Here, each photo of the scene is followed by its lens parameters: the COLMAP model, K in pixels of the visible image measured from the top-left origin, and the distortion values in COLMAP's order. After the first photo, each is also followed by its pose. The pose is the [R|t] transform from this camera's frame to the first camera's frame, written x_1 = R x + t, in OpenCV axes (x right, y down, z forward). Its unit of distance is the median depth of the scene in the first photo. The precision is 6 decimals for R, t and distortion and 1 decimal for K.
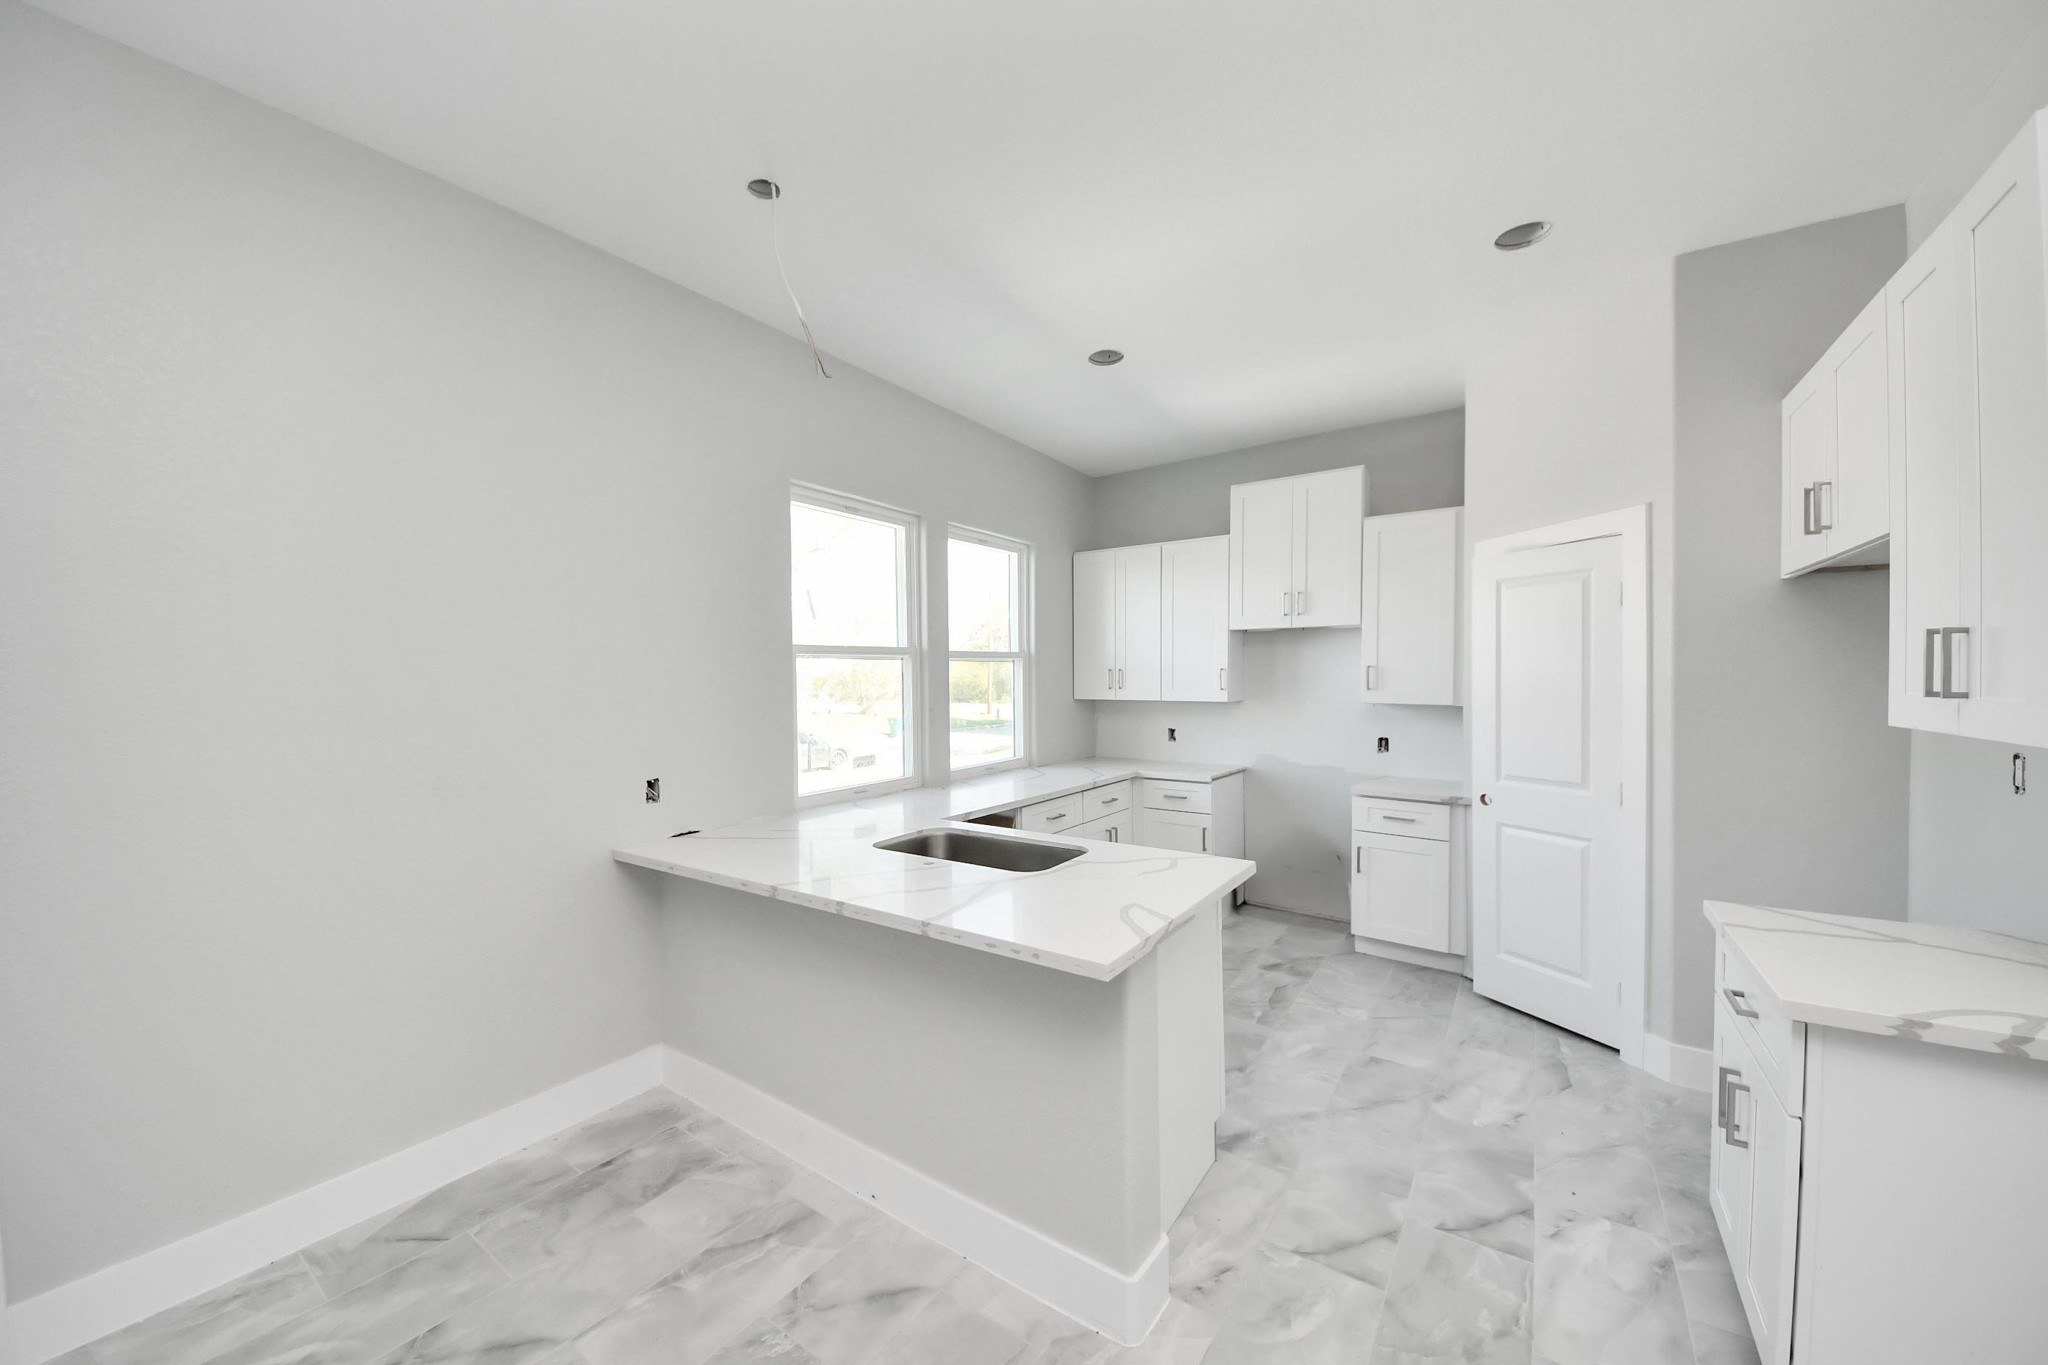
lens RADIAL K [[728.9, 0, 1002.3], [0, 728.9, 678.2], [0, 0, 1]] dist [-0.000254, -0.002397]
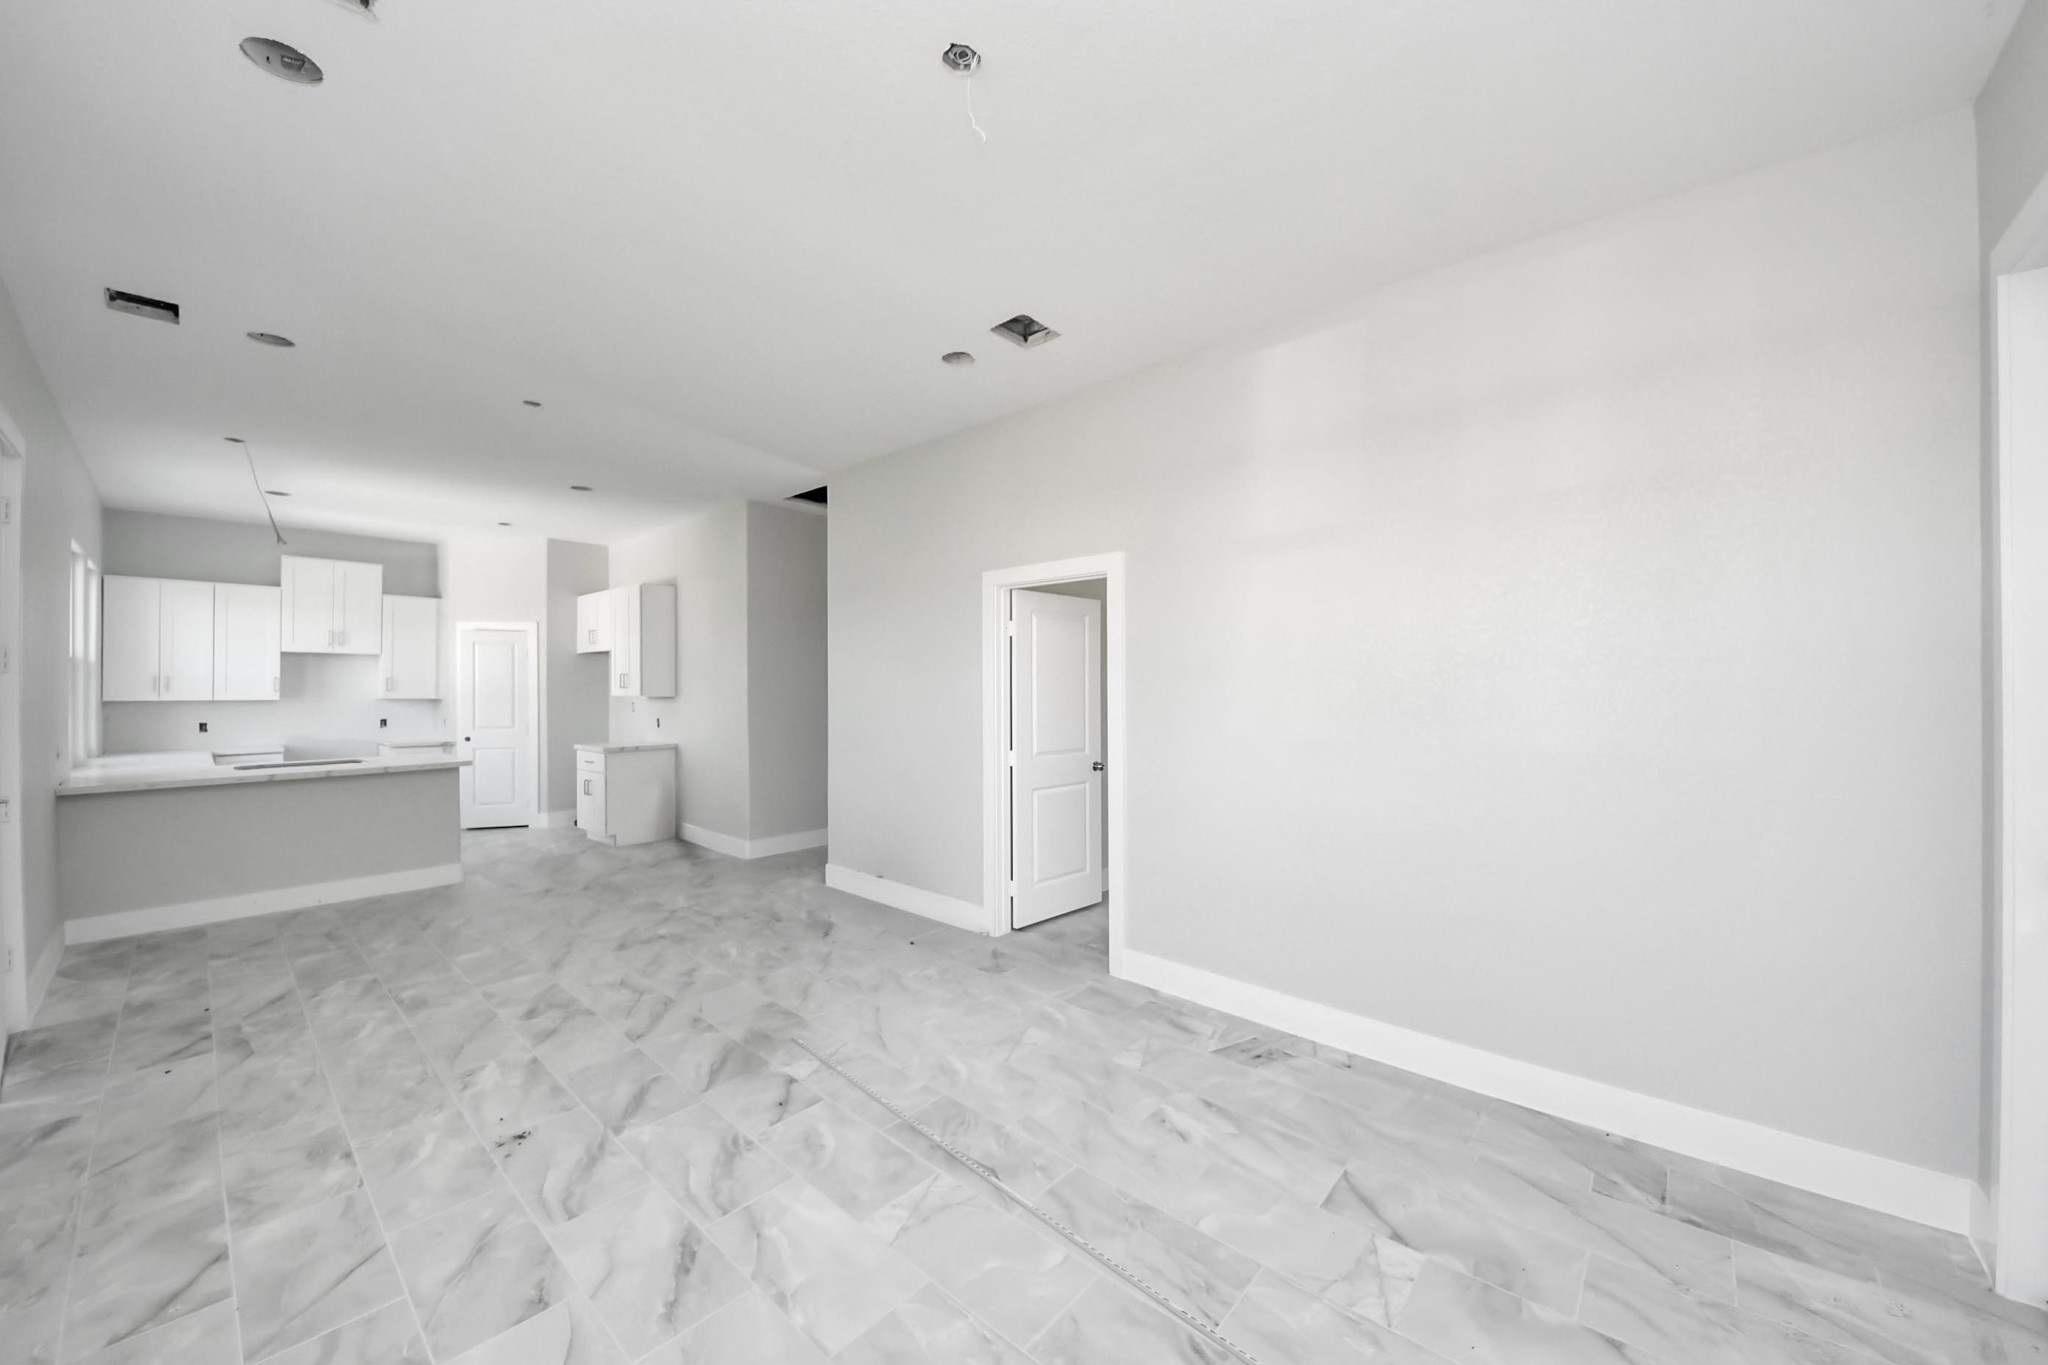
lens RADIAL K [[713.4, 0, 1024.0], [0, 713.4, 682.5], [0, 0, 1]] dist [-0.028597, -0.000293]
pose [[0.069151, 0.004787, 0.997595, -1.169612], [0.002355, 0.999985, -0.004962, 0.009125], [-0.997603, 0.002693, 0.069139, -0.732804]]
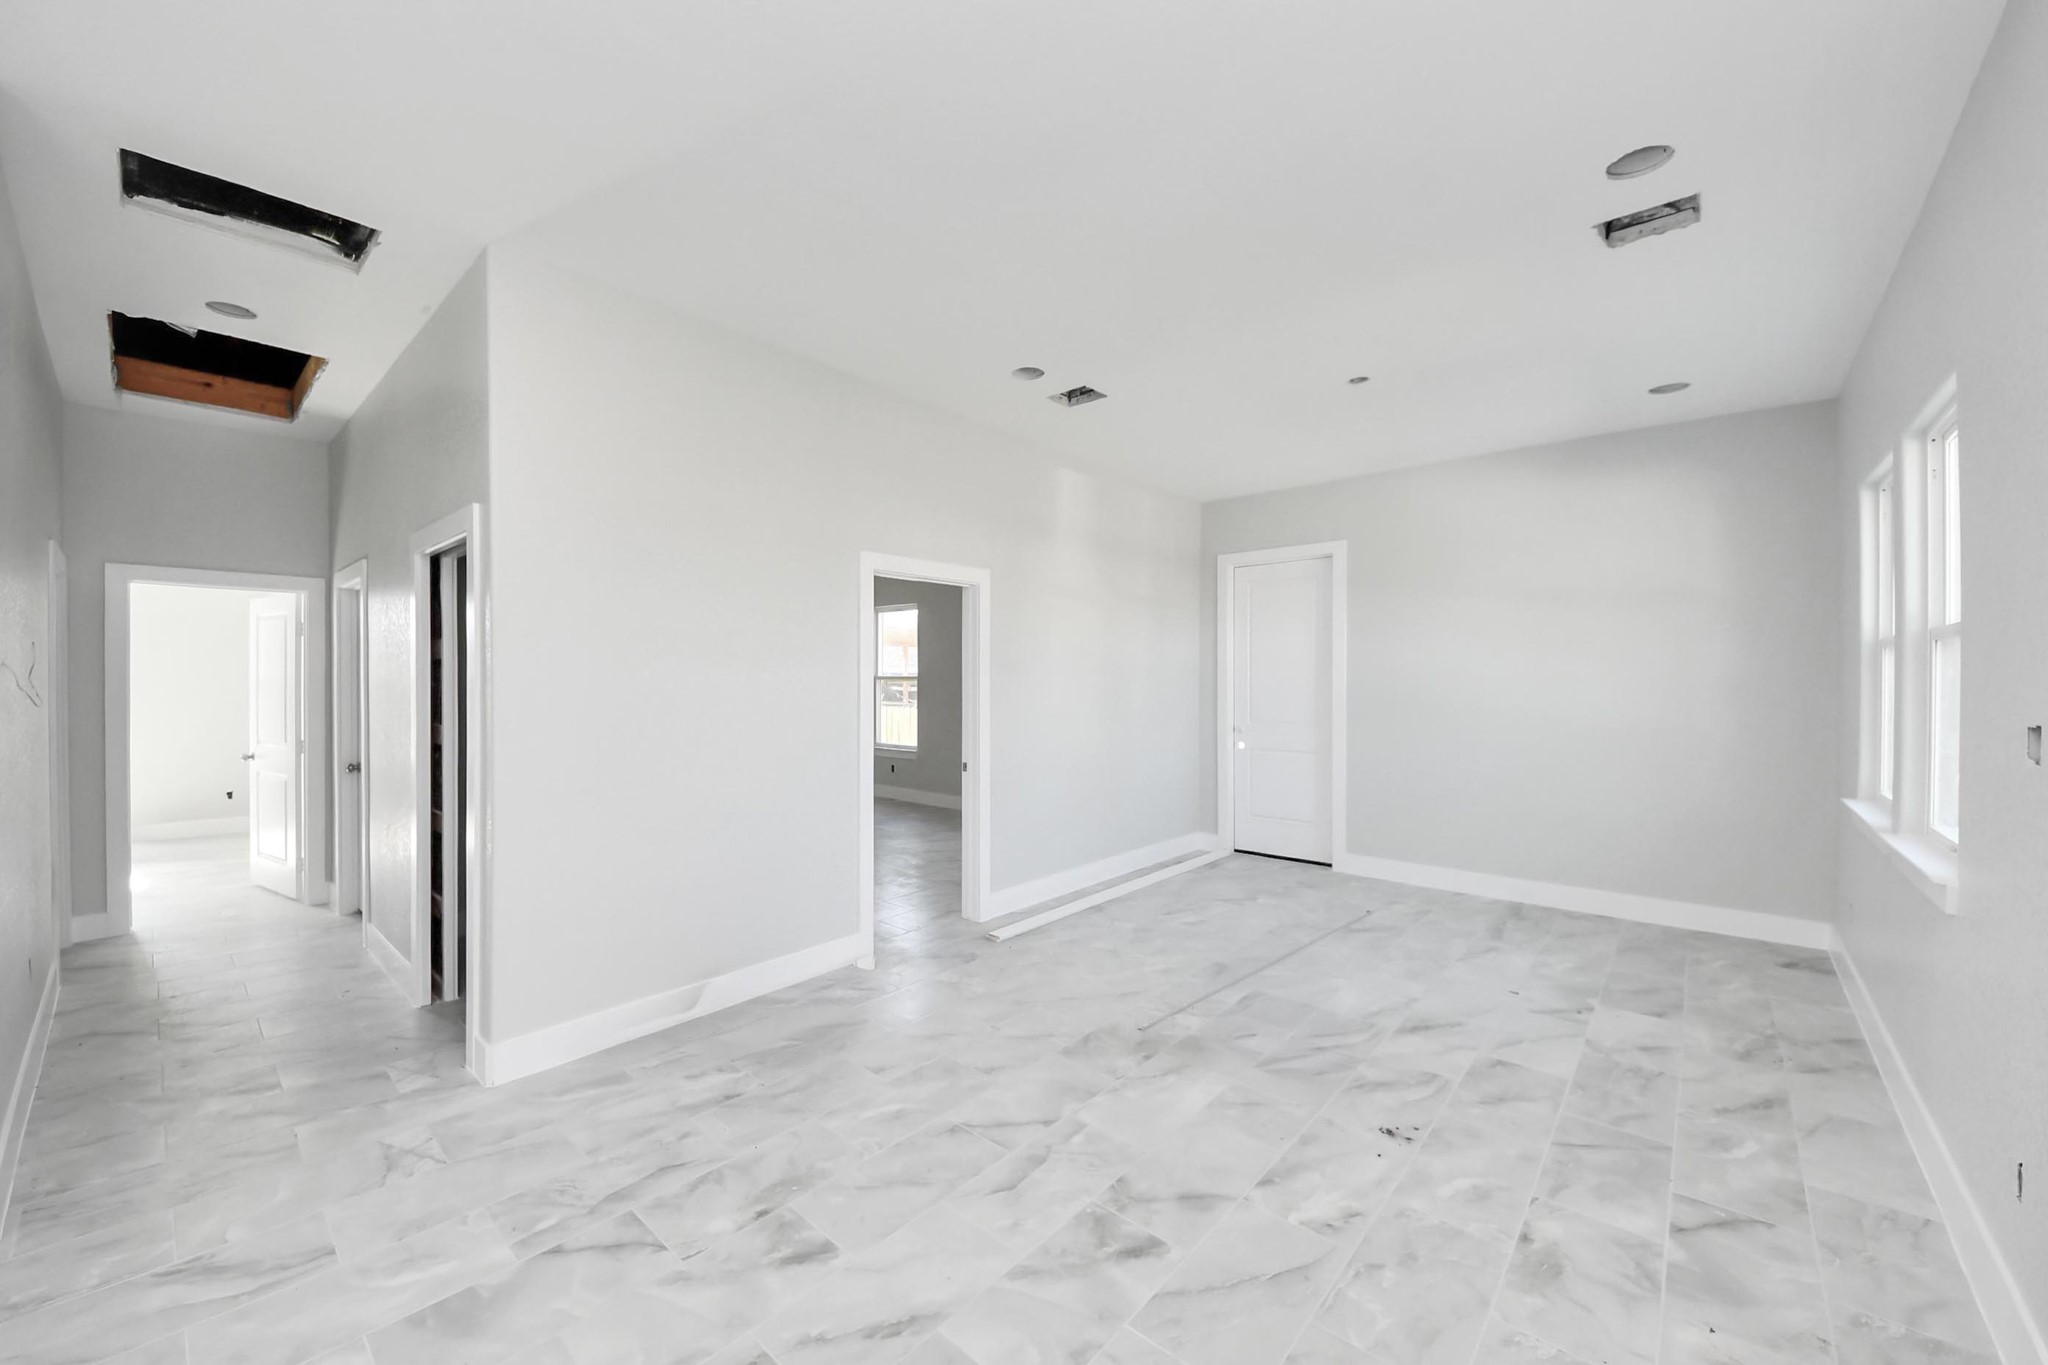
lens RADIAL K [[756.8, 0, 979.8], [0, 756.8, 681.7], [0, 0, 1]] dist [0.018159, -0.014947]
pose [[-0.989866, 0.007585, 0.141803, -0.416824], [0.008425, 0.999950, 0.005328, 0.009937], [-0.141756, 0.006468, -0.989881, 0.334806]]
